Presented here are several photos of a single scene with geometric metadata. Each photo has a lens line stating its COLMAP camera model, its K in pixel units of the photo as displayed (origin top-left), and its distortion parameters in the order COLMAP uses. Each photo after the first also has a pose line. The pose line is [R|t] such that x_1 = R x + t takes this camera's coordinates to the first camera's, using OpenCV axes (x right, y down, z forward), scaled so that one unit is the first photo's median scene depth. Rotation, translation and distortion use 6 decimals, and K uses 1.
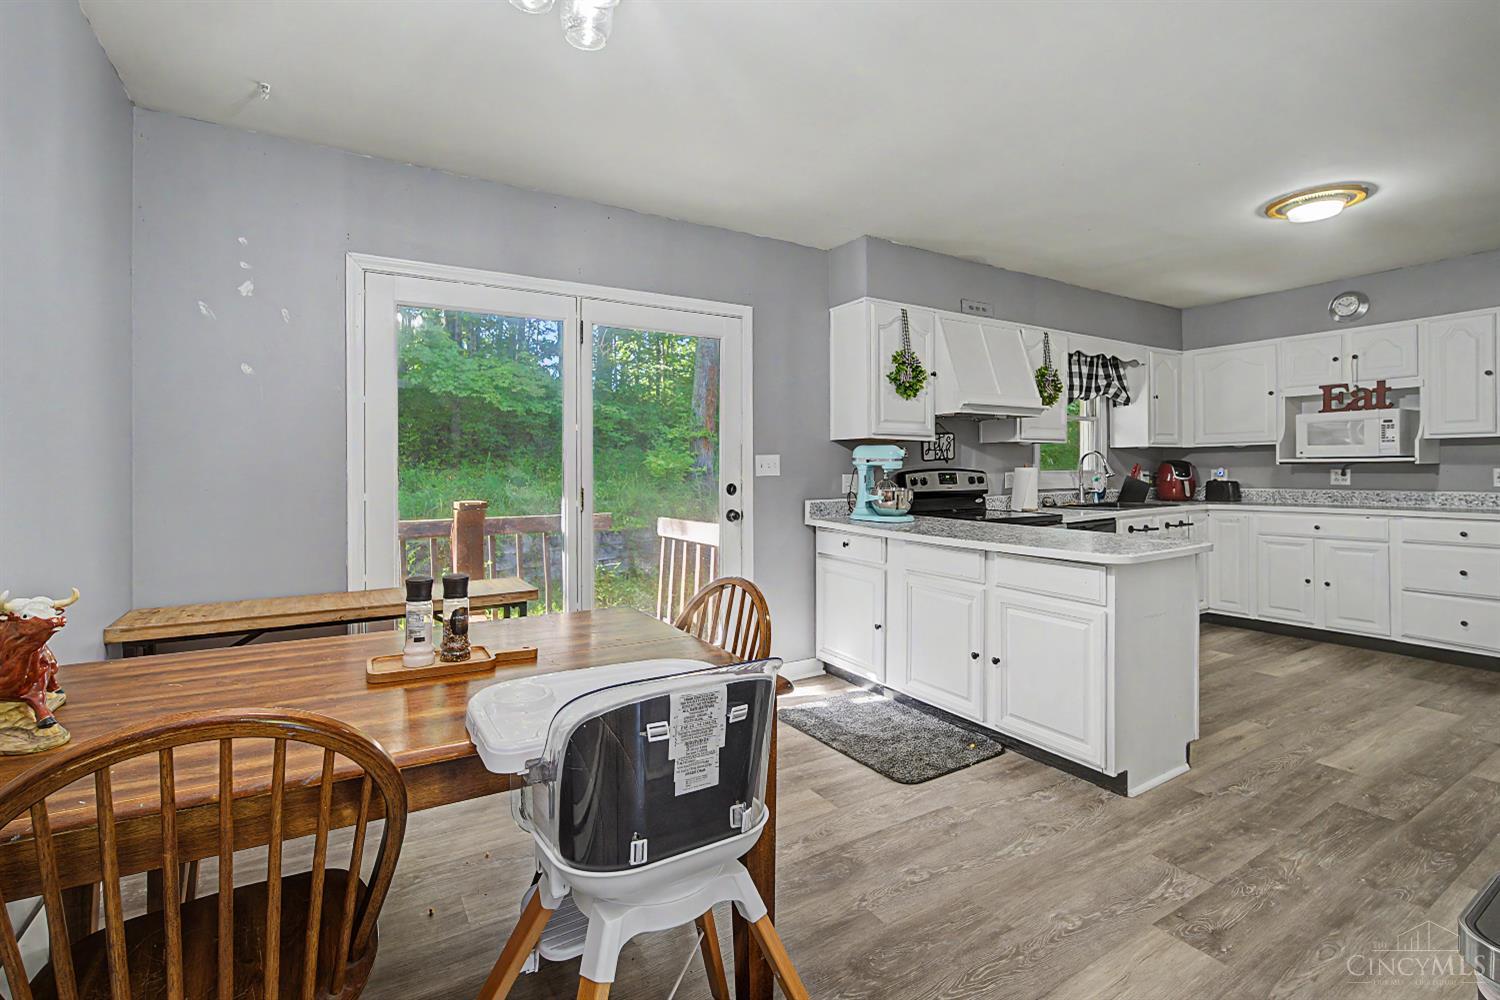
lens RADIAL K [[672.4, 0, 750.9], [0, 672.4, 474.9], [0, 0, 1]] dist [-0.000805, 0.000643]
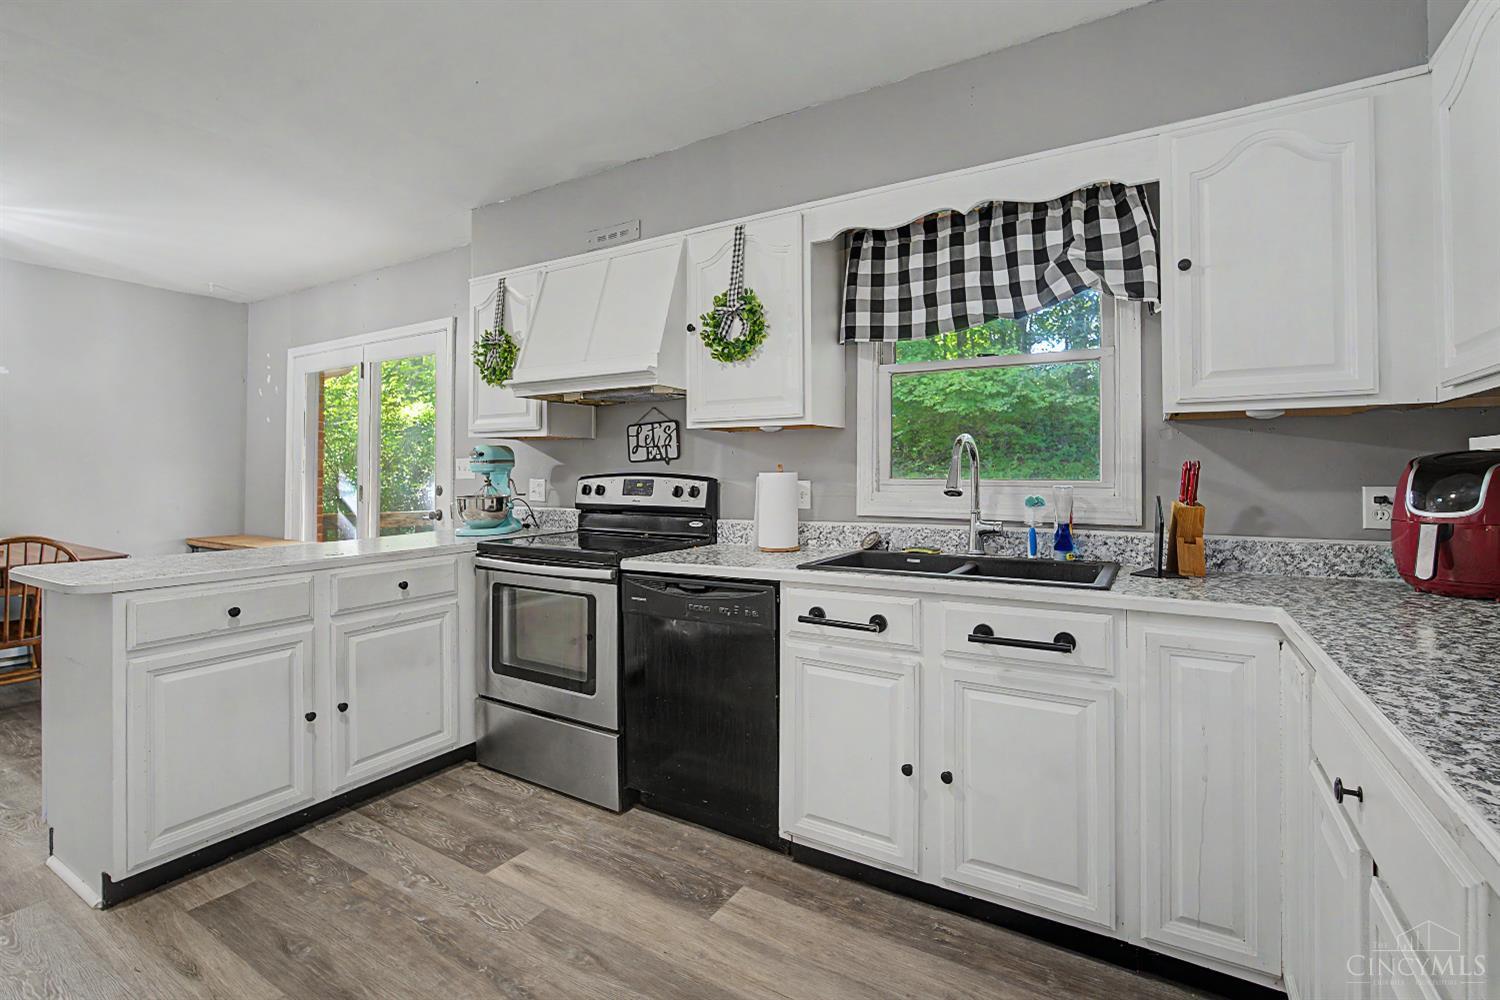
lens RADIAL K [[683.5, 0, 752.0], [0, 683.5, 473.4], [0, 0, 1]] dist [-0.004025, 0.000181]
pose [[0.449703, 0.005116, -0.893163, 0.908025], [-0.012943, 0.999916, -0.000789, -0.009348], [0.893084, 0.011916, 0.449732, 0.735201]]
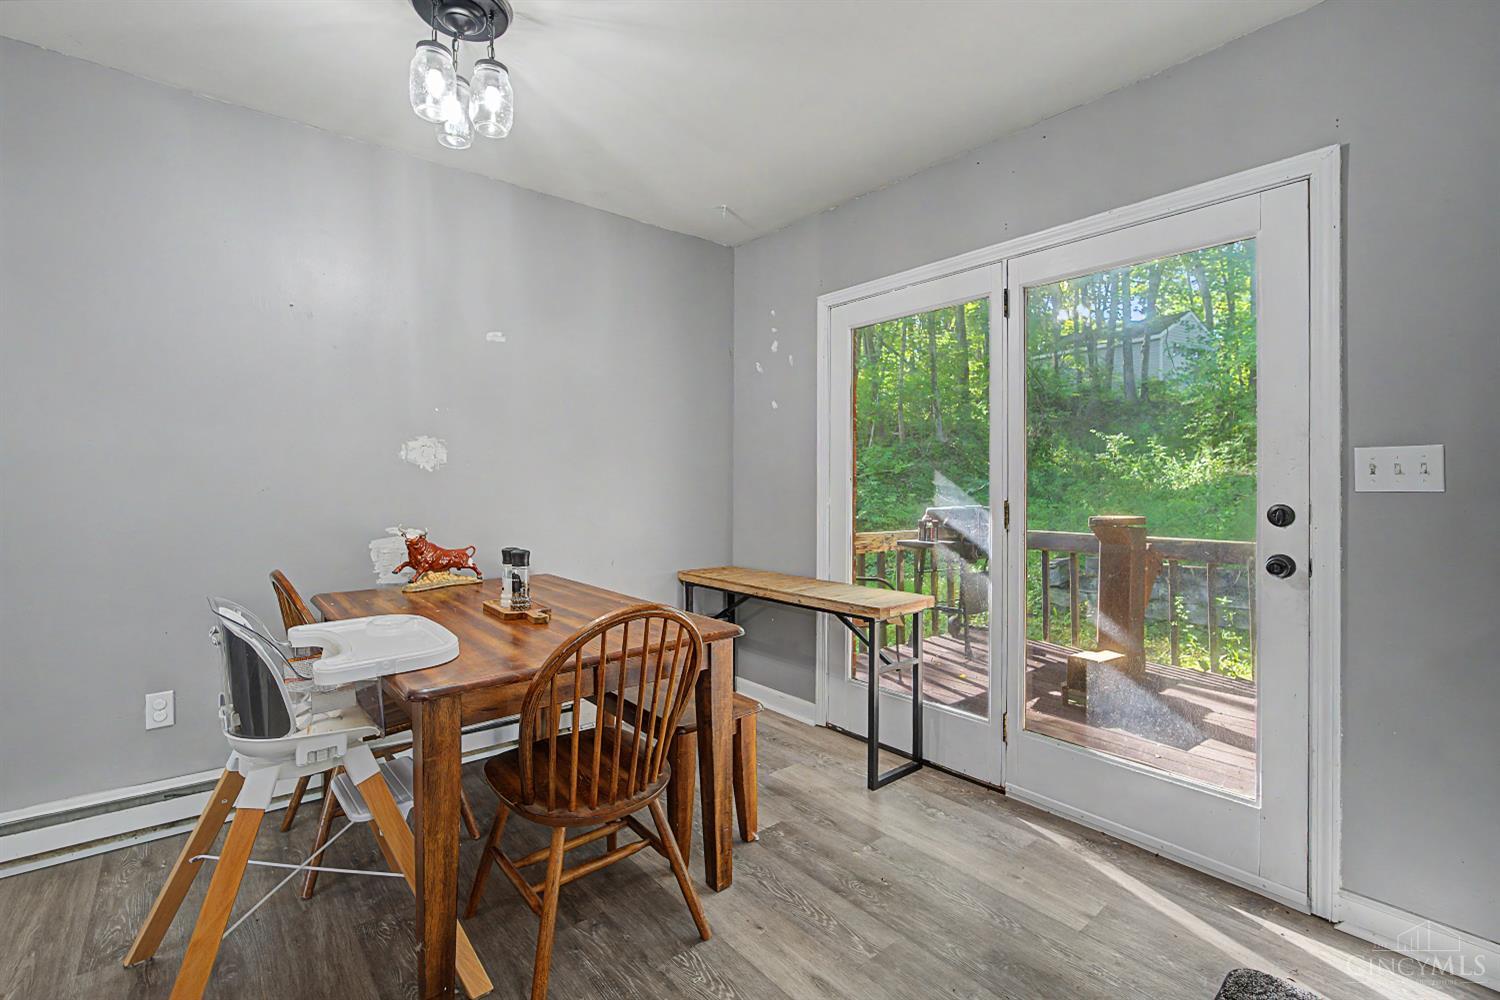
lens RADIAL K [[667.4, 0, 743.9], [0, 667.4, 486.2], [0, 0, 1]] dist [-0.010292, 0.000824]
pose [[0.149809, 0.012464, -0.988636, 0.313743], [-0.008928, 0.999897, 0.011253, -0.002755], [0.988675, 0.007140, 0.149905, 0.385415]]
